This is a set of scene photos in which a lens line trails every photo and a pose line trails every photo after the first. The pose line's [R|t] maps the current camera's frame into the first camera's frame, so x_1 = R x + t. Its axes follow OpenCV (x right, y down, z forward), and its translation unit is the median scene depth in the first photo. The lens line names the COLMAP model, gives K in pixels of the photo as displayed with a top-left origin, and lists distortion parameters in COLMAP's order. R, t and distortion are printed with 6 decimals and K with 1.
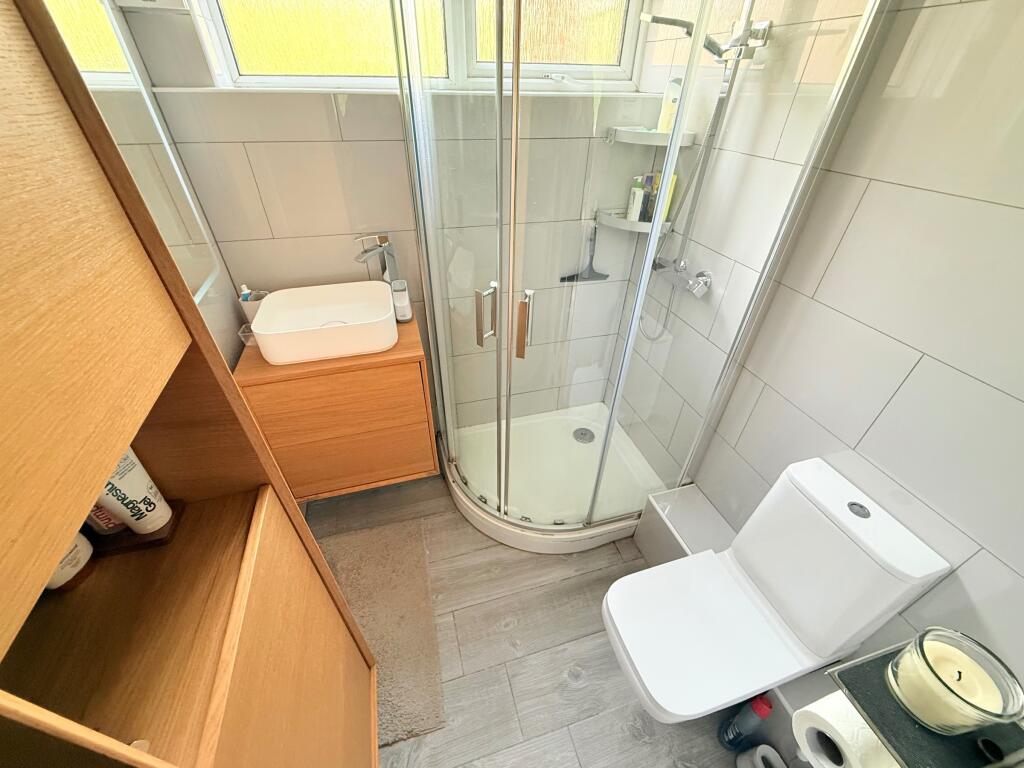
lens RADIAL K [[406.0, 0, 508.8], [0, 406.0, 385.1], [0, 0, 1]] dist [-0.000260, -0.000512]
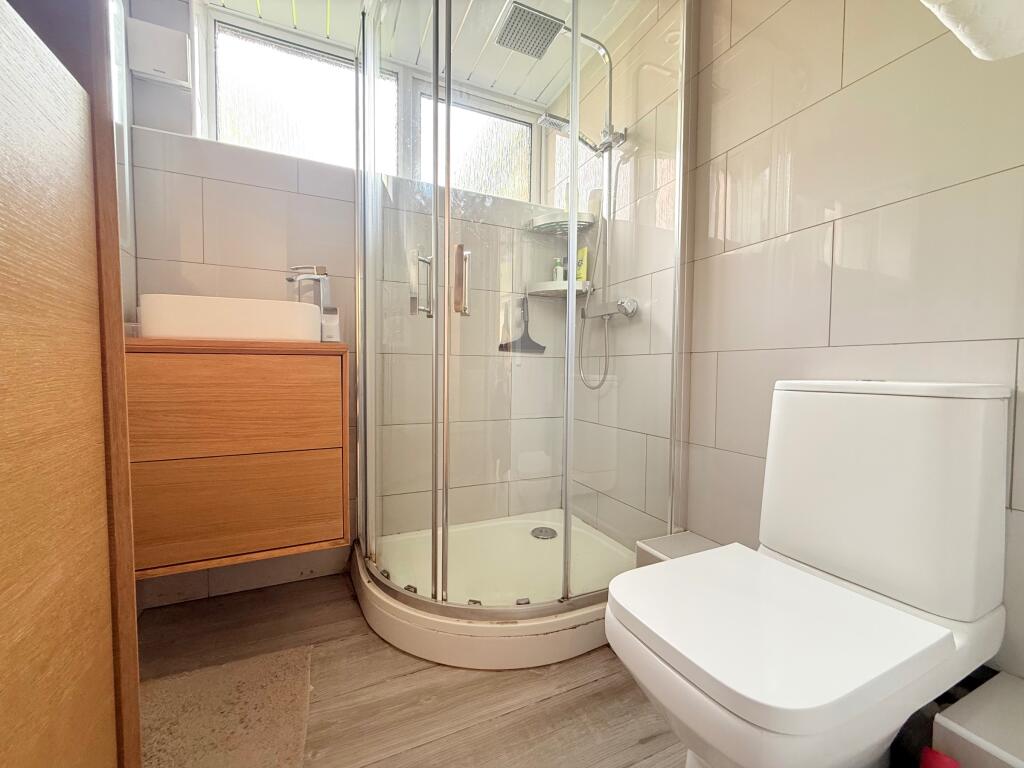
lens RADIAL K [[406.0, 0, 508.8], [0, 406.0, 385.1], [0, 0, 1]] dist [-0.000260, -0.000512]
pose [[0.989569, -0.011525, 0.143600, 0.005952], [0.090662, 0.824472, -0.558593, 0.419483], [-0.111956, 0.565785, 0.816917, 0.241855]]
